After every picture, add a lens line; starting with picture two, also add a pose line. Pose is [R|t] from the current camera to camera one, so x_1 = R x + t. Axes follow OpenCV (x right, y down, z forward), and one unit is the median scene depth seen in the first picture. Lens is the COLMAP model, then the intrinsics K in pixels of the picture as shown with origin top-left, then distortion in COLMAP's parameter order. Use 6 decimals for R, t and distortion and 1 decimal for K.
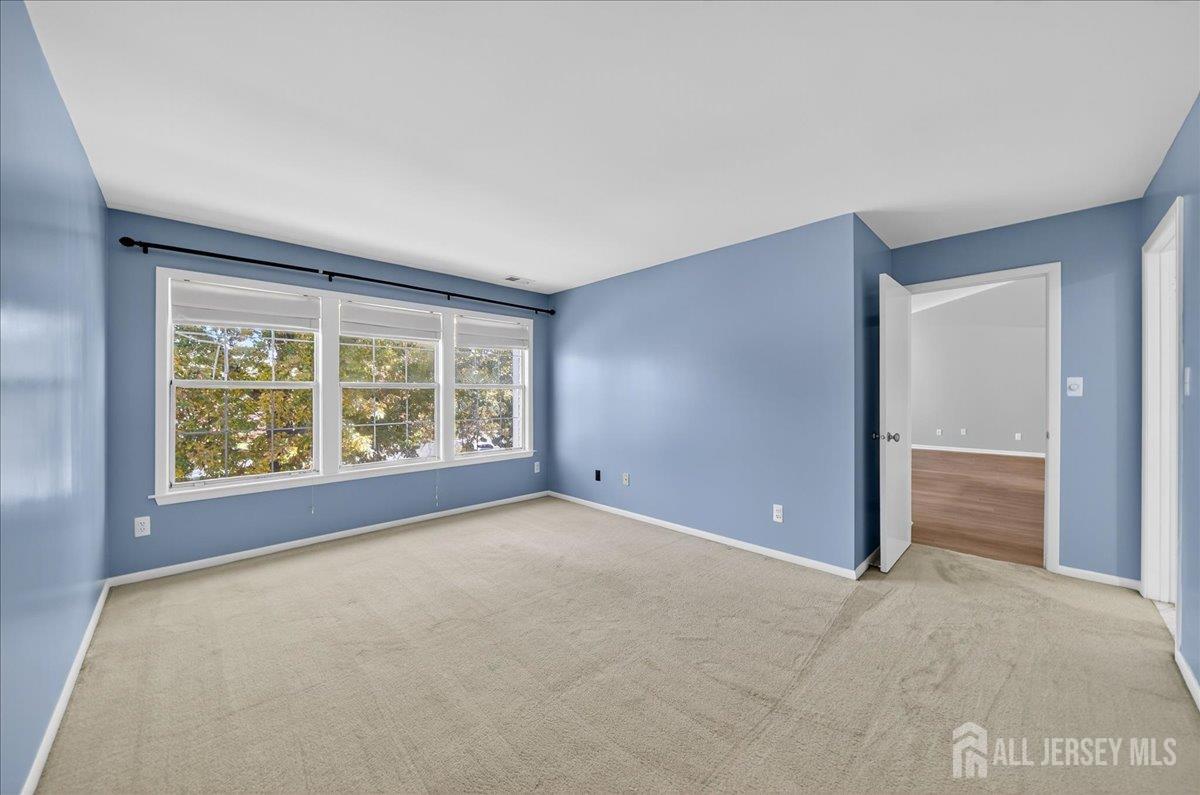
lens RADIAL K [[429.6, 0, 603.1], [0, 429.6, 385.0], [0, 0, 1]] dist [0.000082, -0.000043]
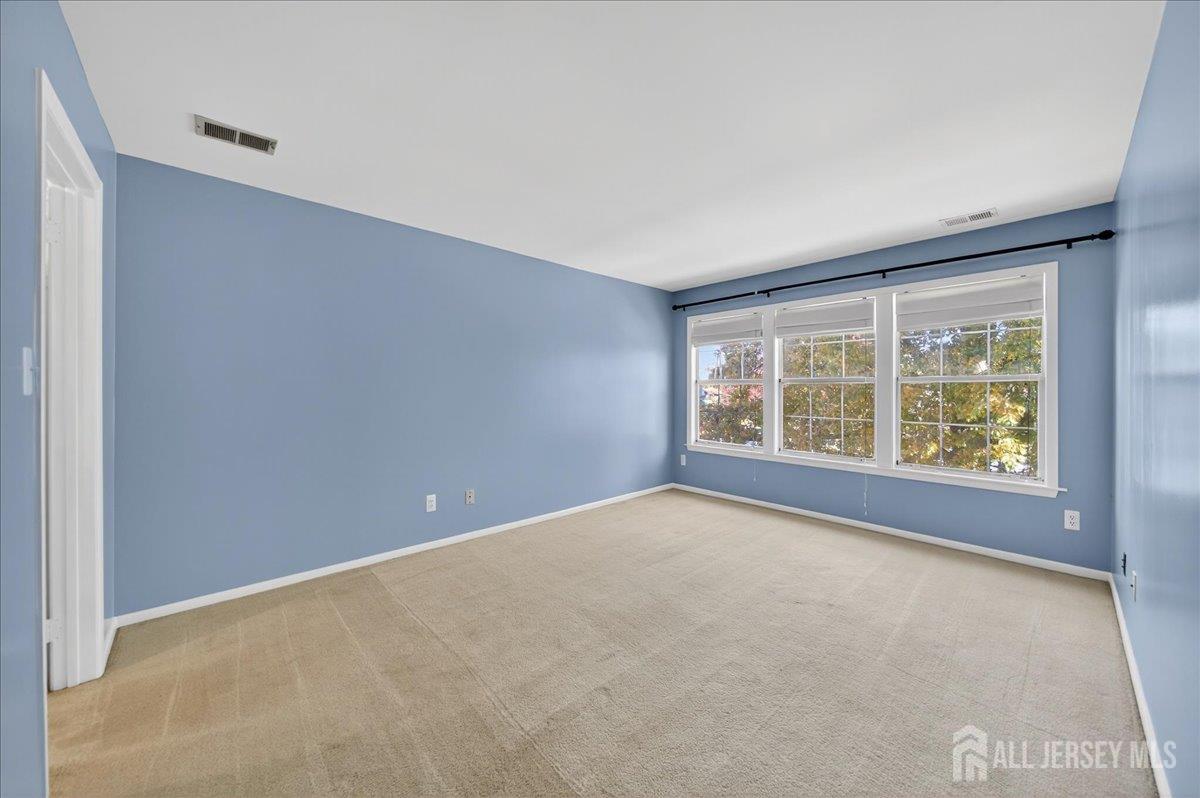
lens RADIAL K [[429.6, 0, 603.1], [0, 429.6, 386.5], [0, 0, 1]] dist [0.000082, -0.000043]
pose [[-0.038836, -0.002719, -0.999242, 0.495439], [0.015264, 0.999878, -0.003314, 0.009503], [0.999129, -0.015382, -0.038790, 0.462708]]
